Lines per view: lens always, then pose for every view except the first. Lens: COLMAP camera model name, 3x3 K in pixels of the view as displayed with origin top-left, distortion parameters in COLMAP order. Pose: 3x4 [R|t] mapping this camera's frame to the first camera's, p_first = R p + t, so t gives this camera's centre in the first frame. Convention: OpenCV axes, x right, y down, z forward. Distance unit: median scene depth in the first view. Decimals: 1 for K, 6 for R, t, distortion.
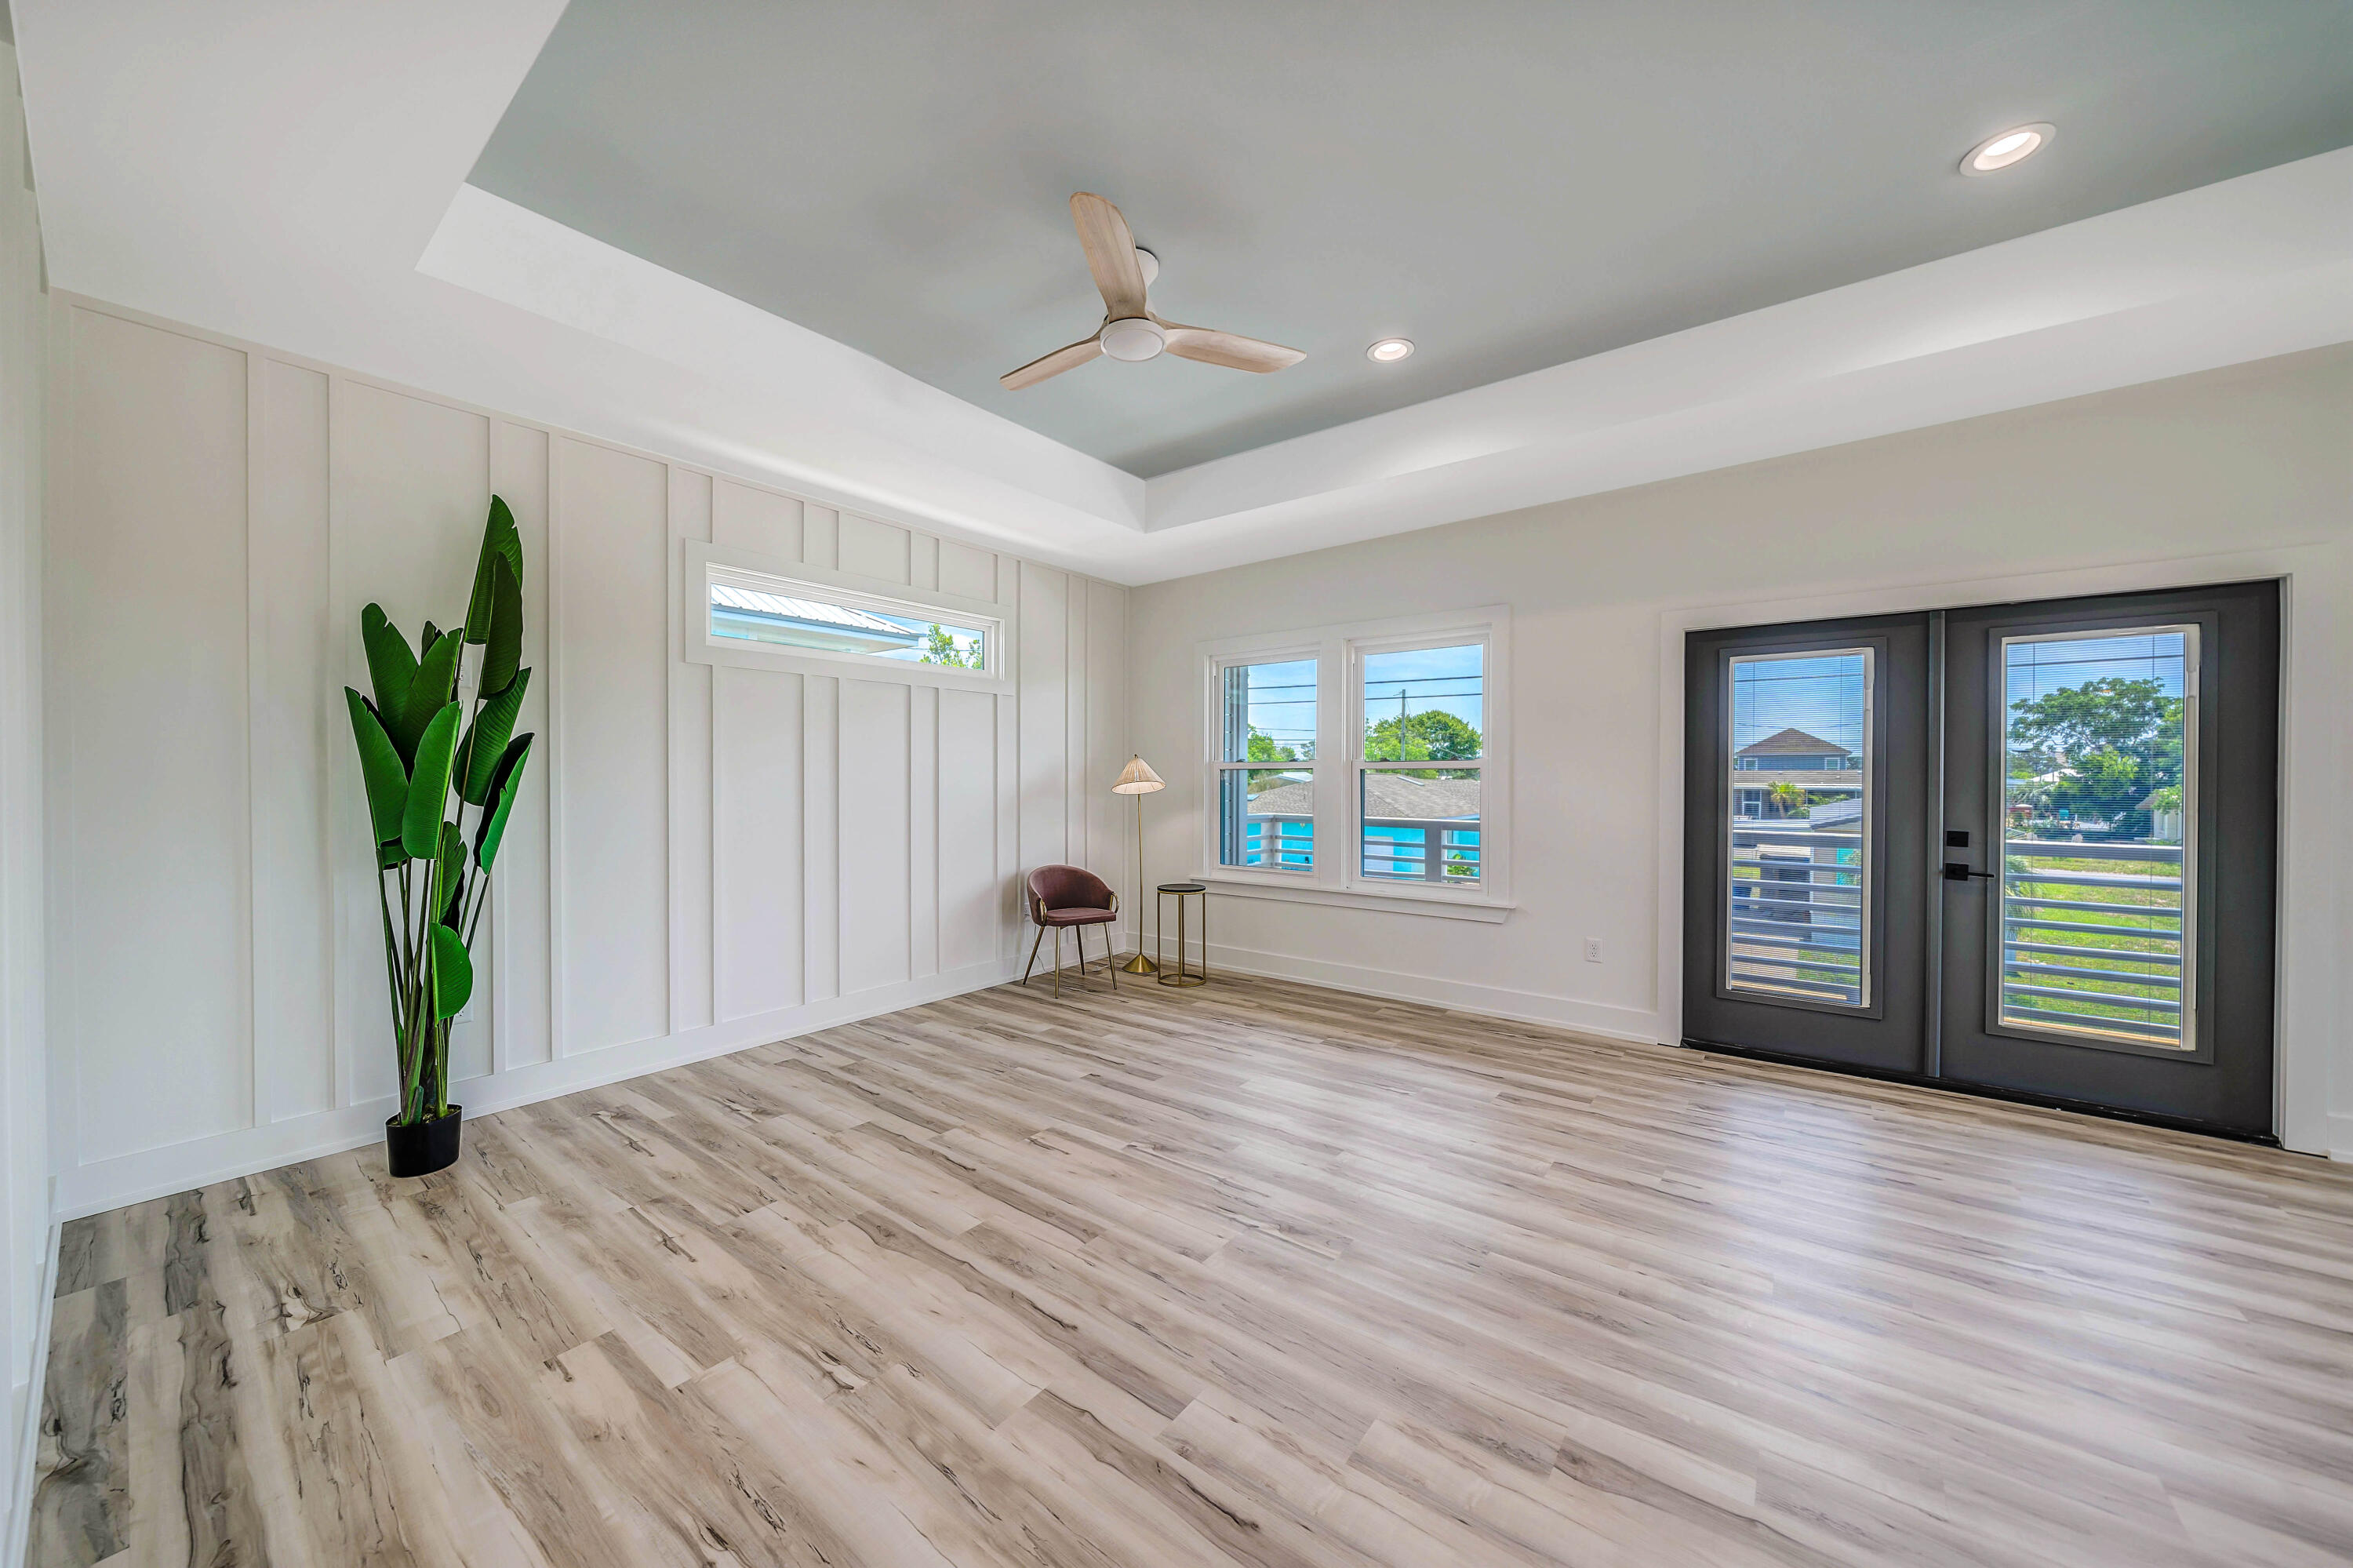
lens RADIAL K [[822.0, 0, 1163.6], [0, 822.0, 774.6], [0, 0, 1]] dist [-0.007403, 0.000715]
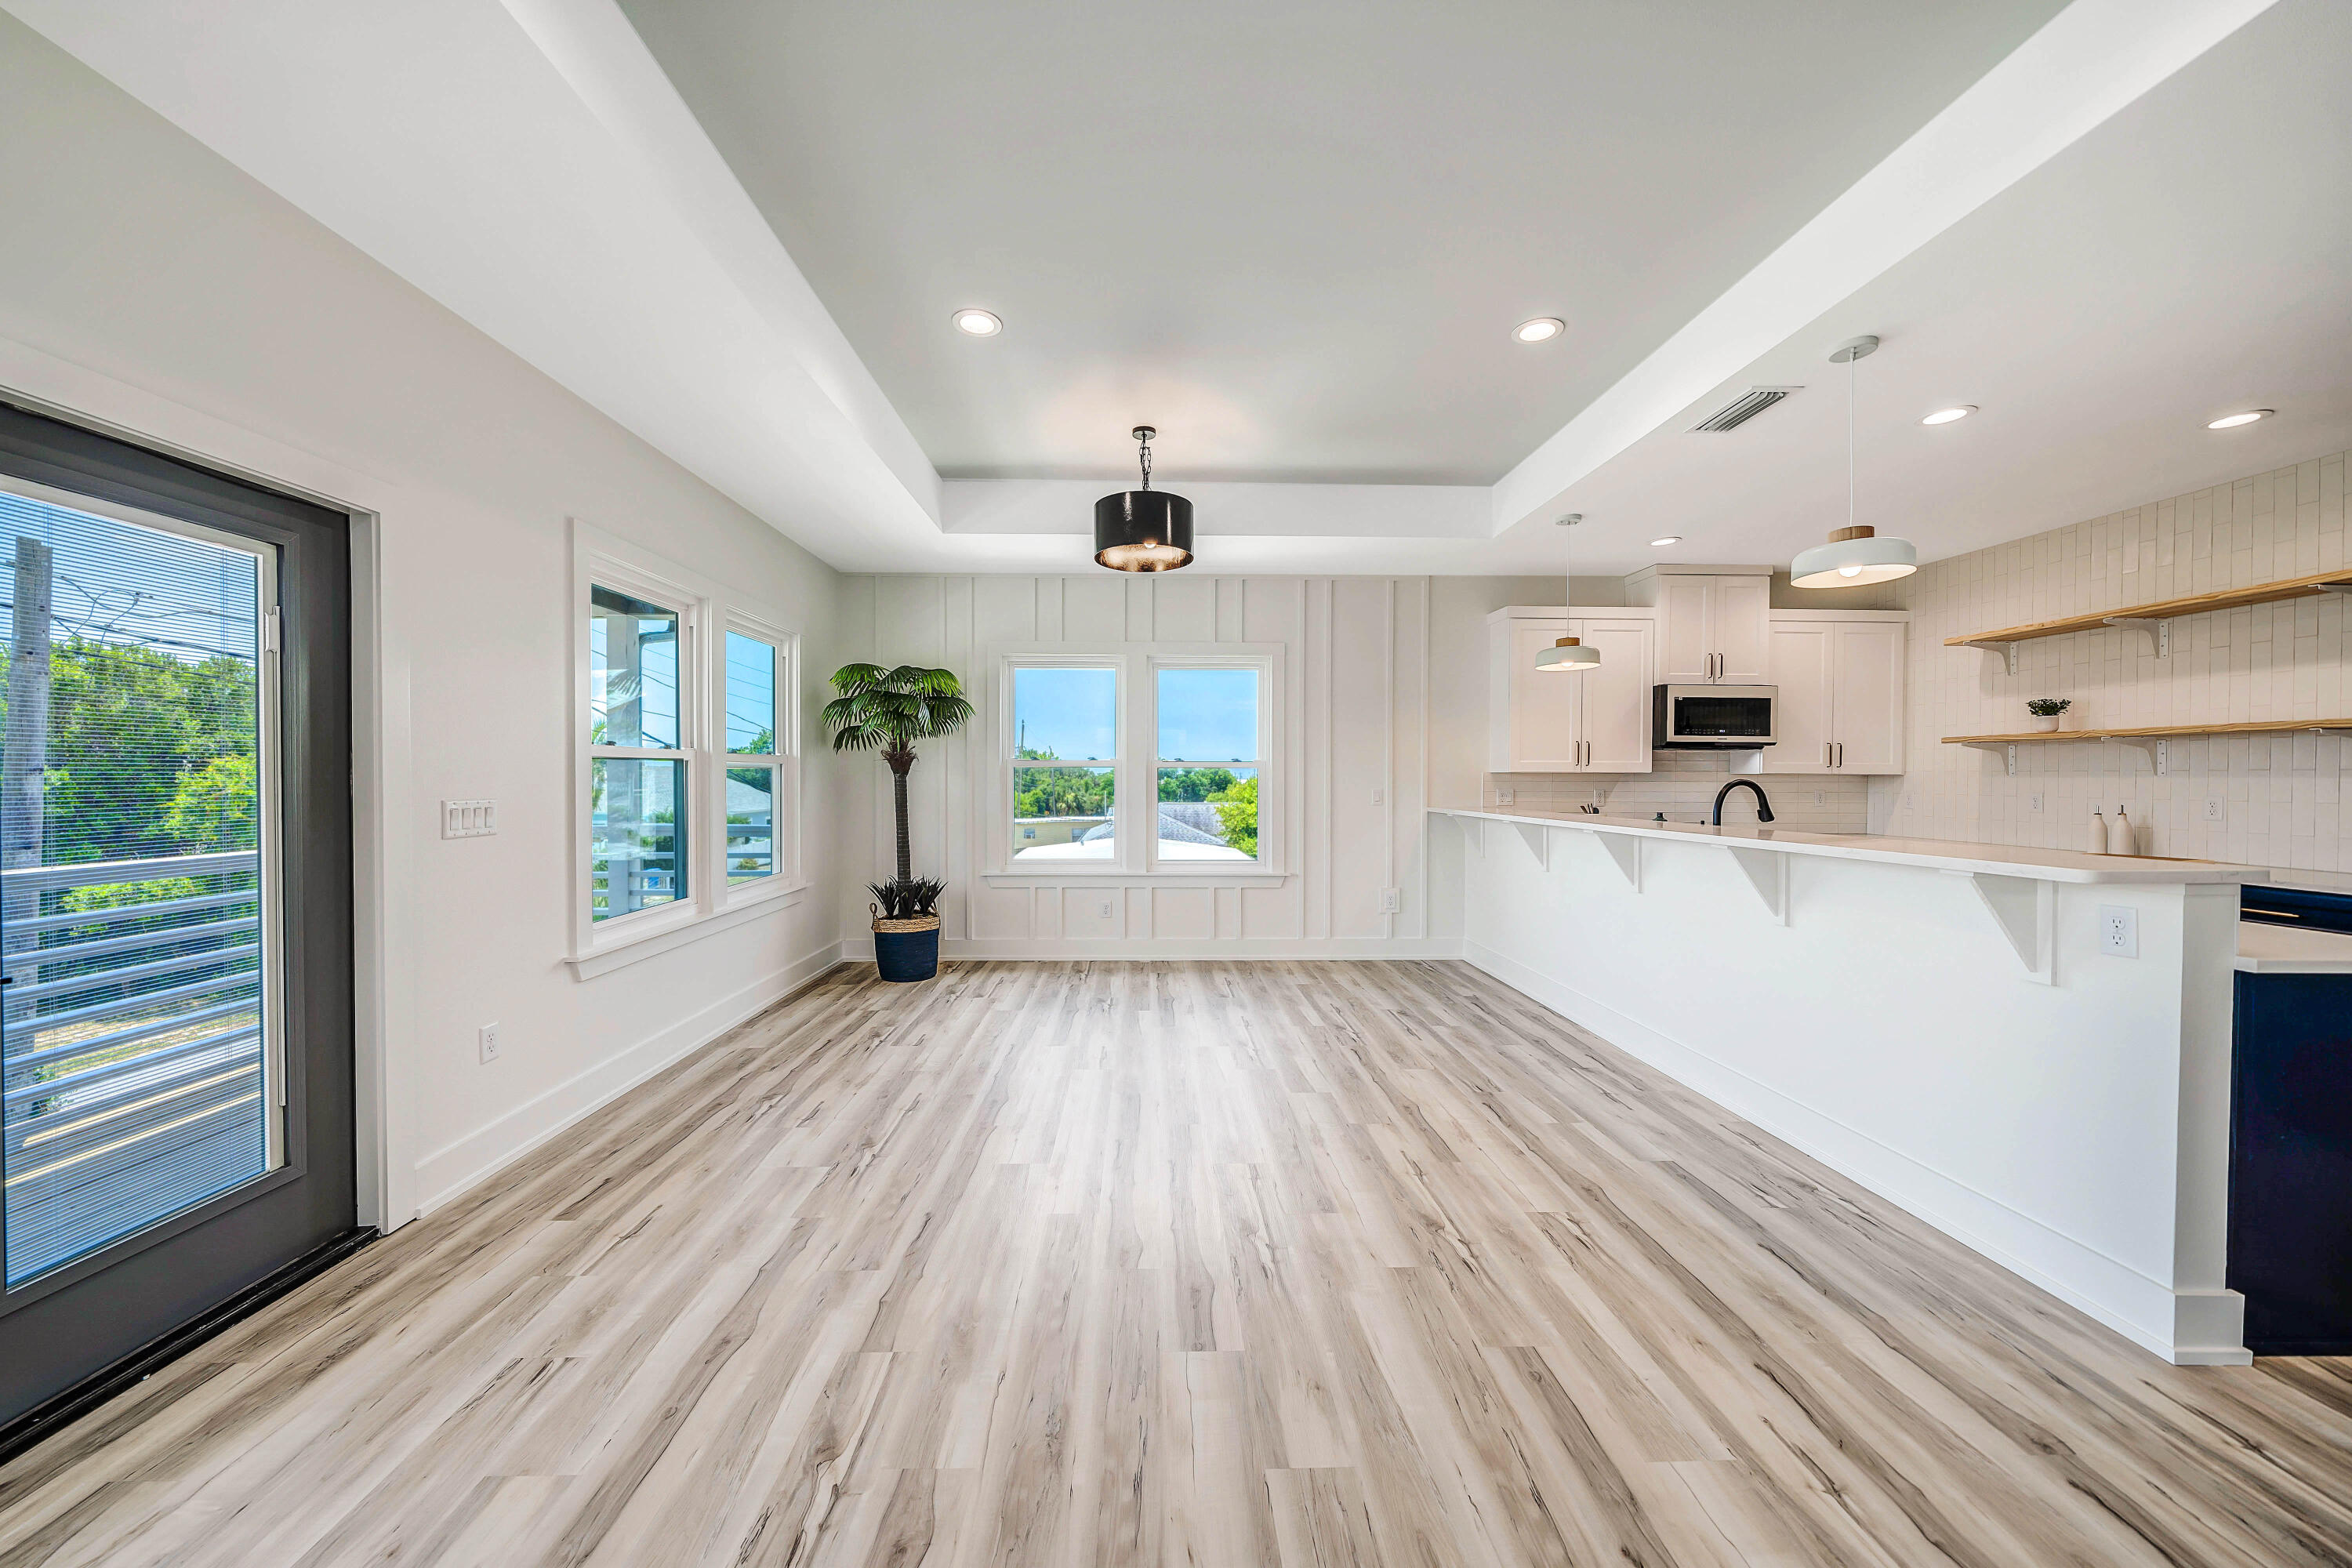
lens RADIAL K [[821.6, 0, 1165.8], [0, 821.6, 807.3], [0, 0, 1]] dist [-0.007403, 0.000715]
pose [[-0.631887, -0.033077, 0.774355, 0.221166], [-0.006024, 0.999268, 0.037768, 0.004767], [-0.775037, 0.019201, -0.631624, 0.665710]]
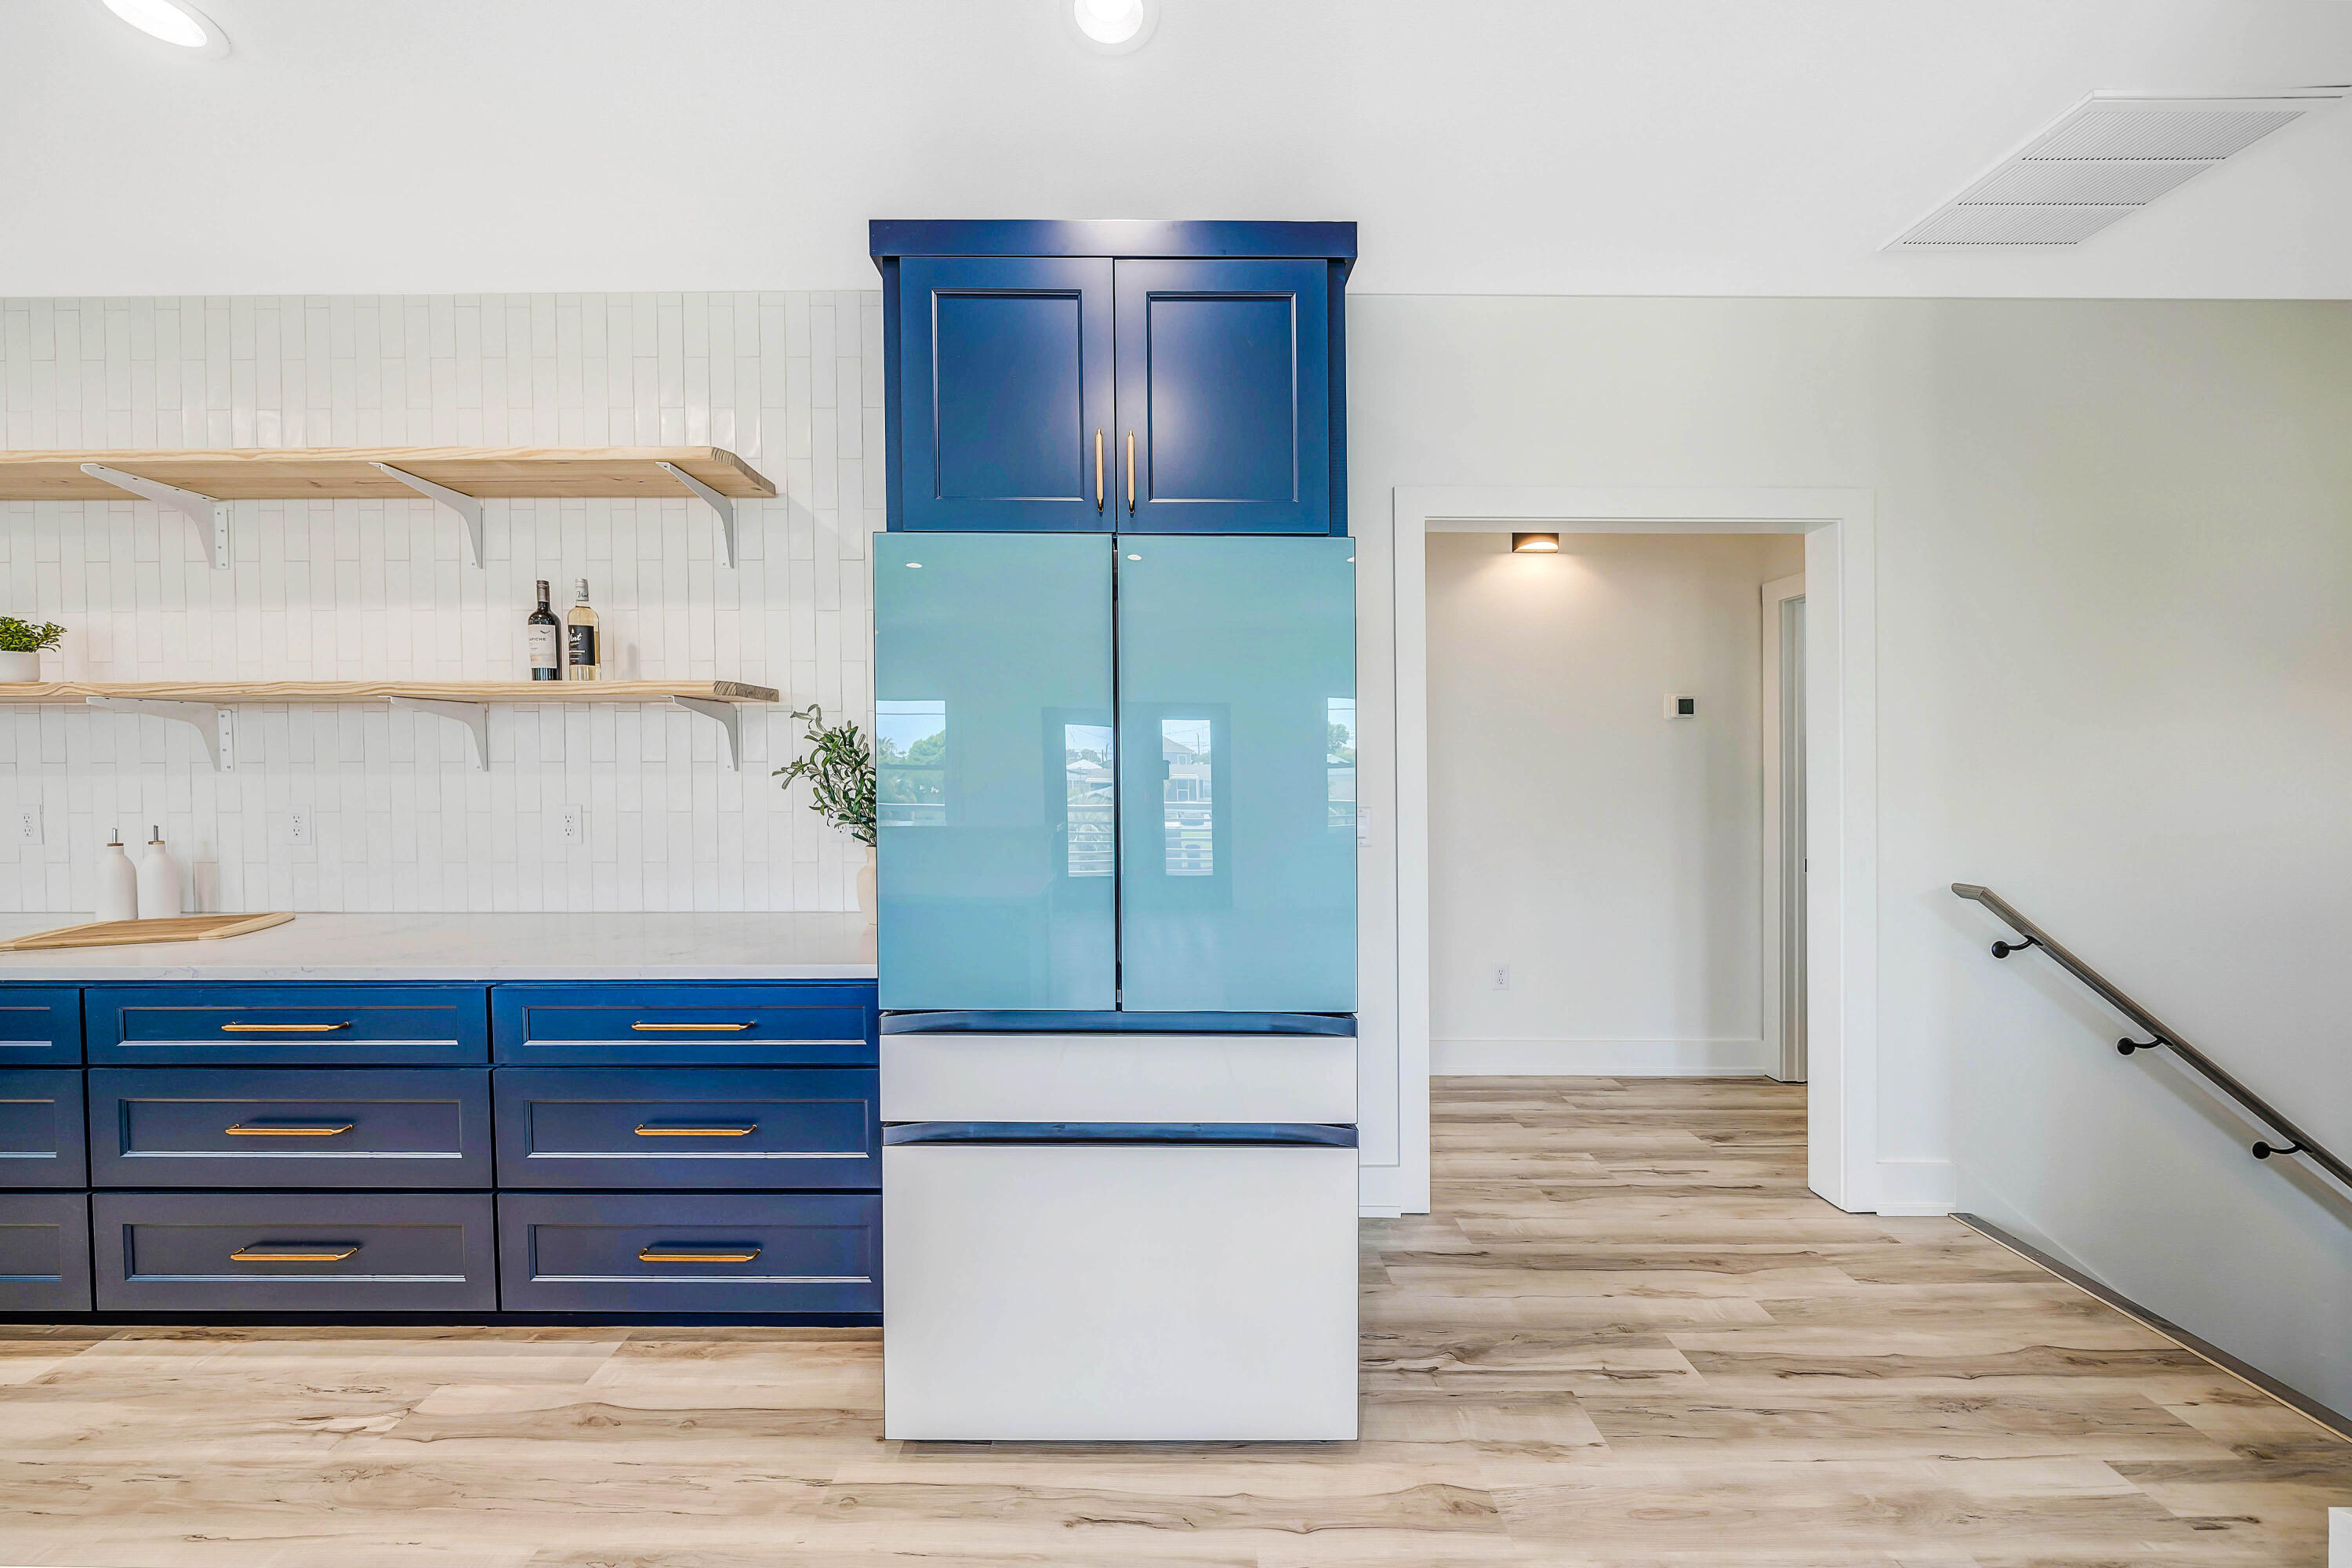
lens RADIAL K [[821.6, 0, 1157.4], [0, 821.6, 765.8], [0, 0, 1]] dist [-0.007403, 0.000715]
pose [[-0.790500, 0.001181, -0.612461, 0.039942], [0.001169, 0.999999, 0.000420, -0.008146], [0.612461, -0.000384, -0.790500, -0.106491]]
